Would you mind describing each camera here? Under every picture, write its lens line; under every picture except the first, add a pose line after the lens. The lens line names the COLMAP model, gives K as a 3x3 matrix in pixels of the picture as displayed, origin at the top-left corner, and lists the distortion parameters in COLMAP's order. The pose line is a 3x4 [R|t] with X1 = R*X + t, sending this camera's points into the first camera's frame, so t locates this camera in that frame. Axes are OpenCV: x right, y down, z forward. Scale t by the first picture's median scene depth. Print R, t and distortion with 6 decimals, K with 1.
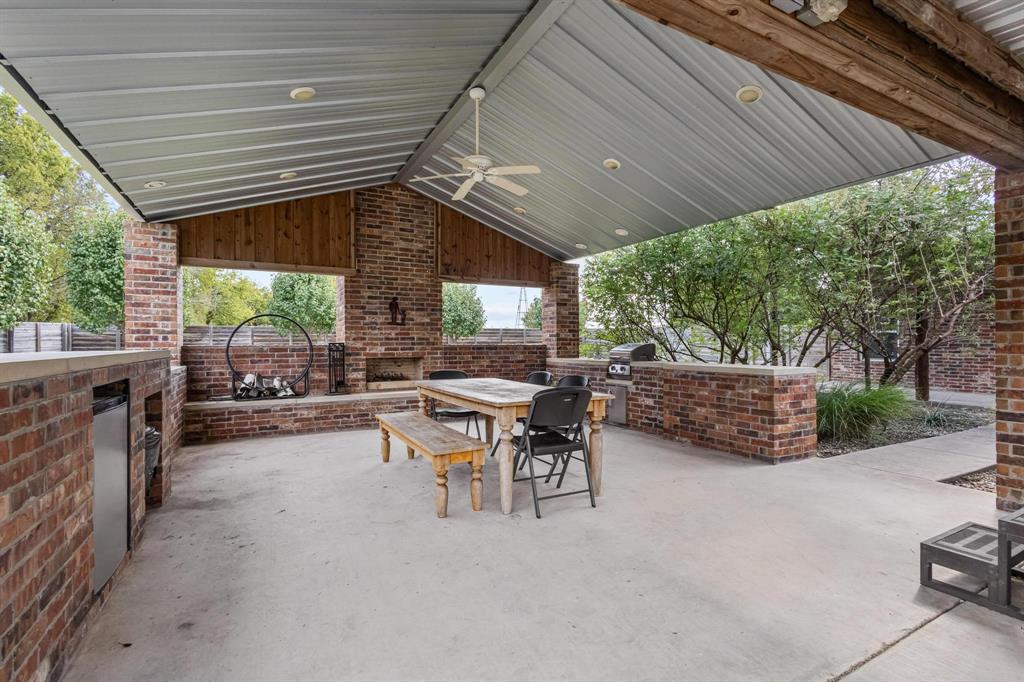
lens RADIAL K [[472.4, 0, 512.0], [0, 472.4, 341.0], [0, 0, 1]] dist [-0.000006, -0.000259]
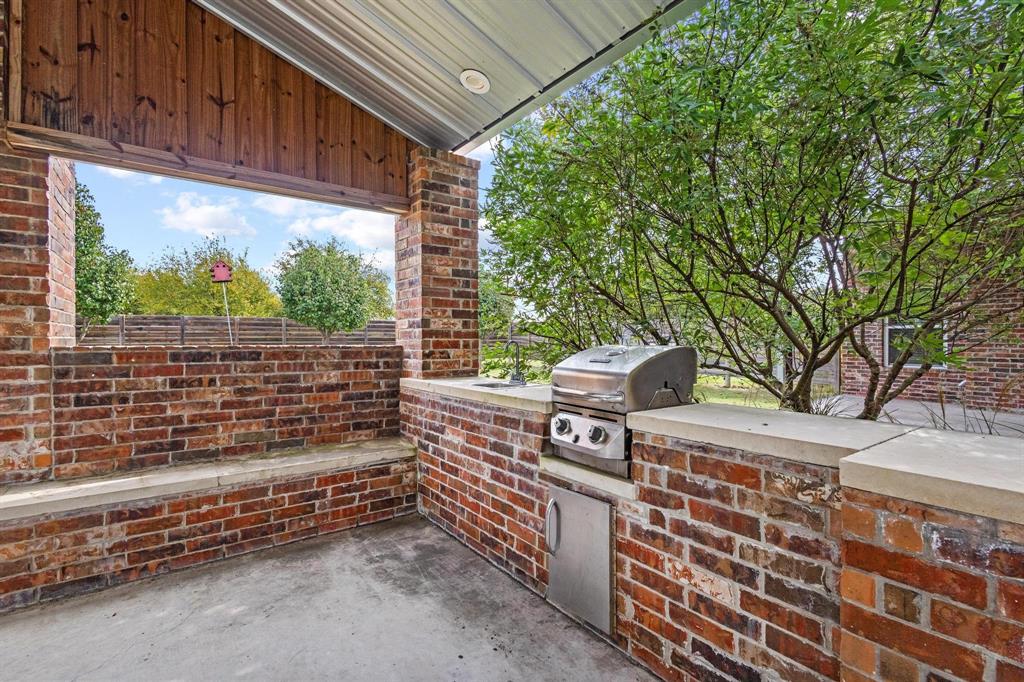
lens RADIAL K [[472.4, 0, 512.0], [0, 472.4, 341.0], [0, 0, 1]] dist [-0.000006, -0.000259]
pose [[0.989660, 0.003259, 0.143394, 0.115196], [-0.004121, 0.999975, 0.005710, 0.000291], [-0.143372, -0.006241, 0.989649, 0.590930]]
